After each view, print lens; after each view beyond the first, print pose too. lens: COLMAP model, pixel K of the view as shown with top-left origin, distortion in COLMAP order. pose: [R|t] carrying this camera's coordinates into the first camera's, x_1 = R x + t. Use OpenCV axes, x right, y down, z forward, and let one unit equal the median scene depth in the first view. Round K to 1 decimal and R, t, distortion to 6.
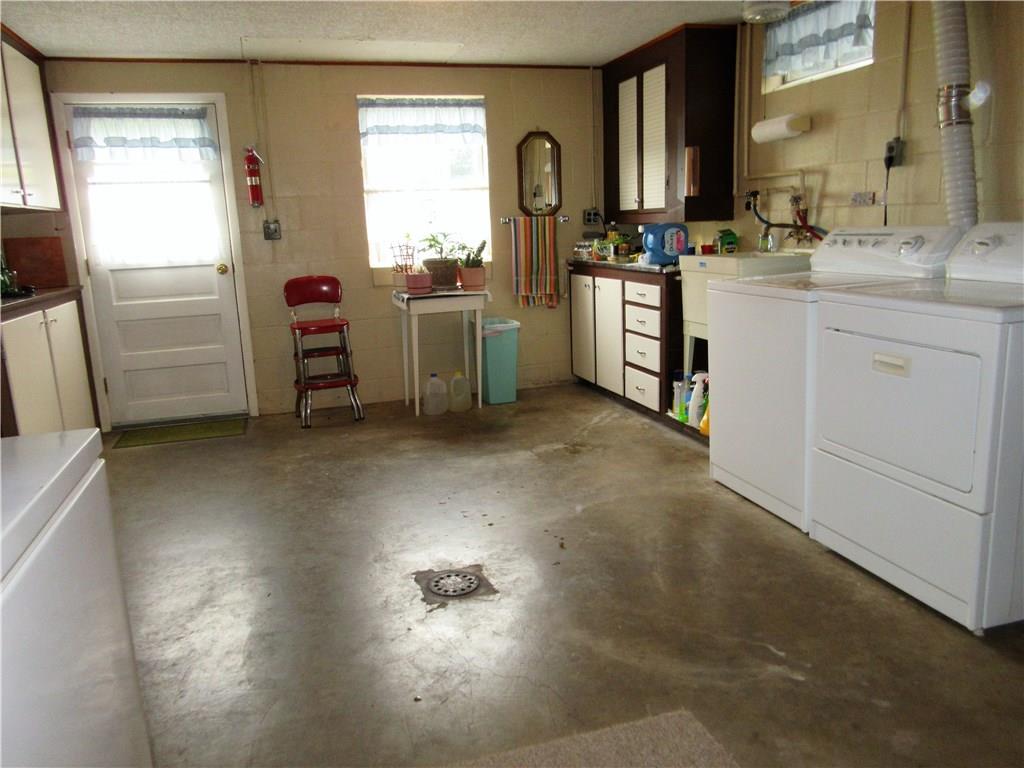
lens RADIAL K [[775.3, 0, 511.0], [0, 775.3, 383.7], [0, 0, 1]] dist [0.001185, 0.001785]
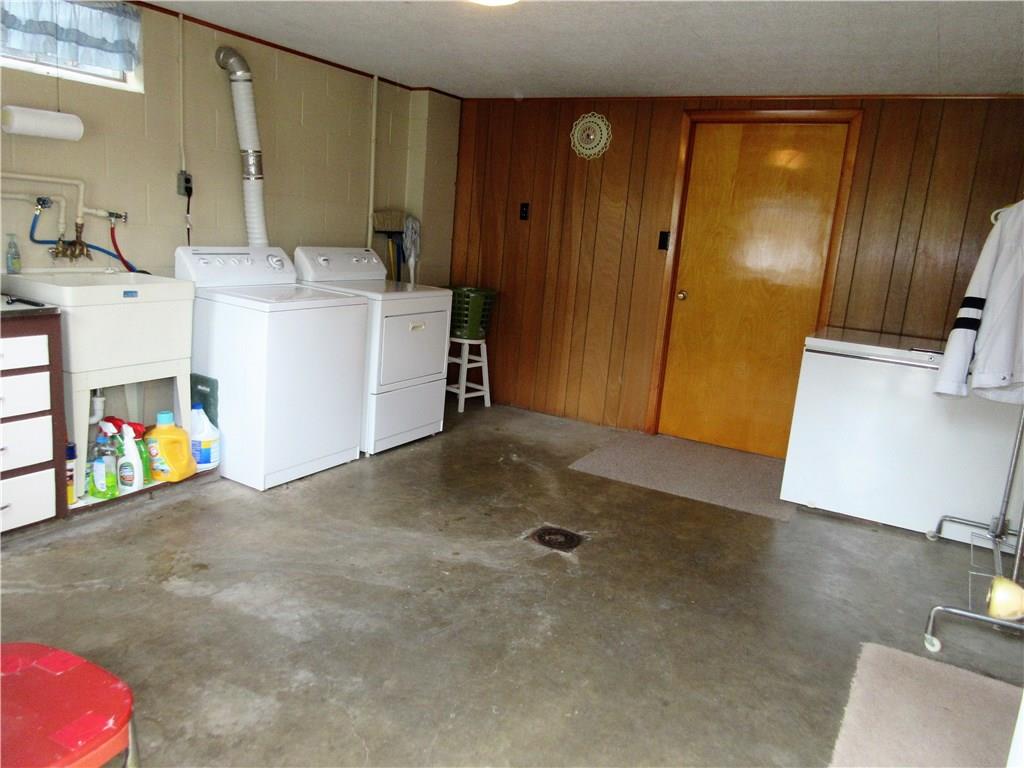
lens RADIAL K [[775.3, 0, 510.7], [0, 775.3, 382.2], [0, 0, 1]] dist [0.001185, 0.001785]
pose [[-0.688946, -0.163917, 0.706034, -0.722013], [0.100001, 0.943280, 0.316578, -0.330181], [-0.717881, 0.288710, -0.633478, 1.449249]]
